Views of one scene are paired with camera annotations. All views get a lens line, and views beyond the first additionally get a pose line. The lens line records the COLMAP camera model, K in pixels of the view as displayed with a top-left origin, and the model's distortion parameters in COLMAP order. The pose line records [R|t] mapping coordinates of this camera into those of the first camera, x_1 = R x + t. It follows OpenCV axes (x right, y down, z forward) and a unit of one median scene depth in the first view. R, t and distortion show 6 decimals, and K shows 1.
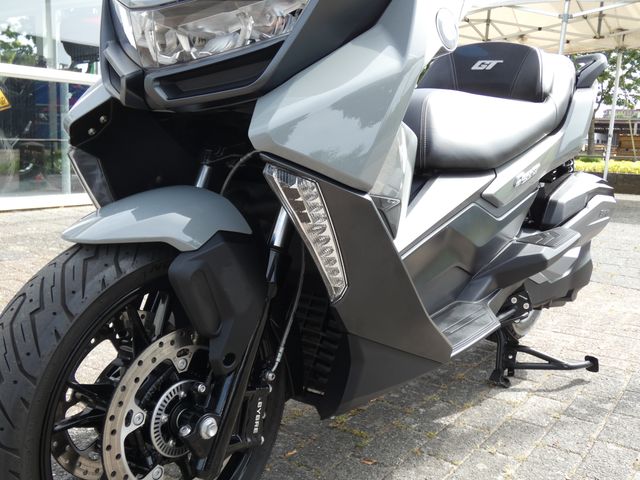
lens RADIAL K [[676.7, 0, 320.0], [0, 676.7, 240.0], [0, 0, 1]] dist [0.019370, -0.016404]
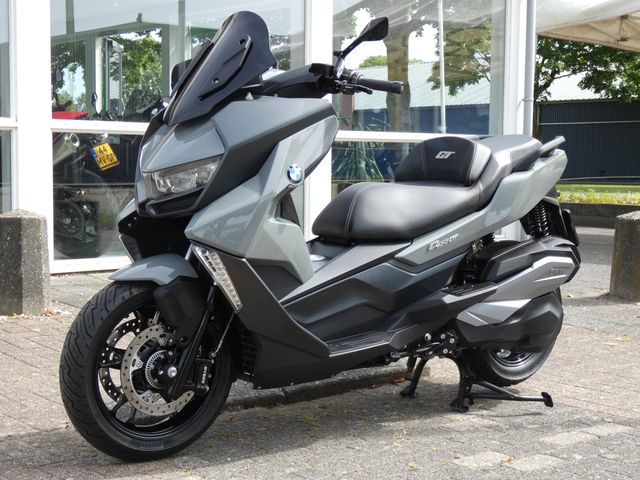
lens RADIAL K [[1093.7, 0, 320.0], [0, 1093.7, 240.0], [0, 0, 1]] dist [0.130609, 0.009809]
pose [[0.965293, -0.000784, -0.261168, 1.111116], [-0.018384, 0.997311, -0.070945, 0.104408], [0.260521, 0.073285, 0.962683, -2.065325]]
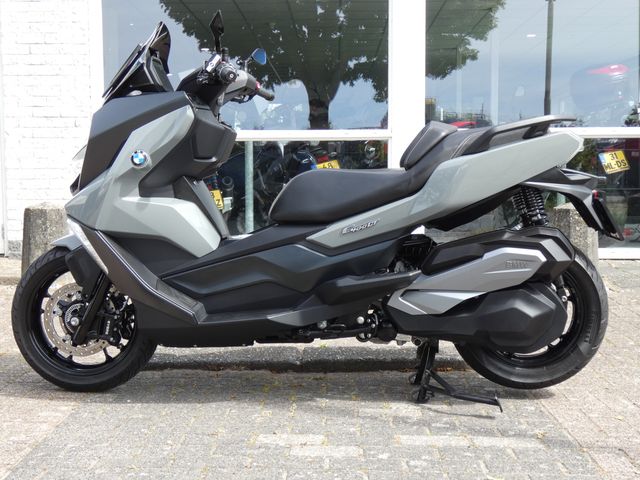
lens RADIAL K [[926.4, 0, 320.0], [0, 926.4, 240.0], [0, 0, 1]] dist [0.022321, 0.016719]
pose [[0.530976, 0.026869, -0.846961, 3.192232], [-0.097372, 0.994811, -0.029485, -0.011334], [0.841774, 0.098127, 0.530838, -0.100687]]
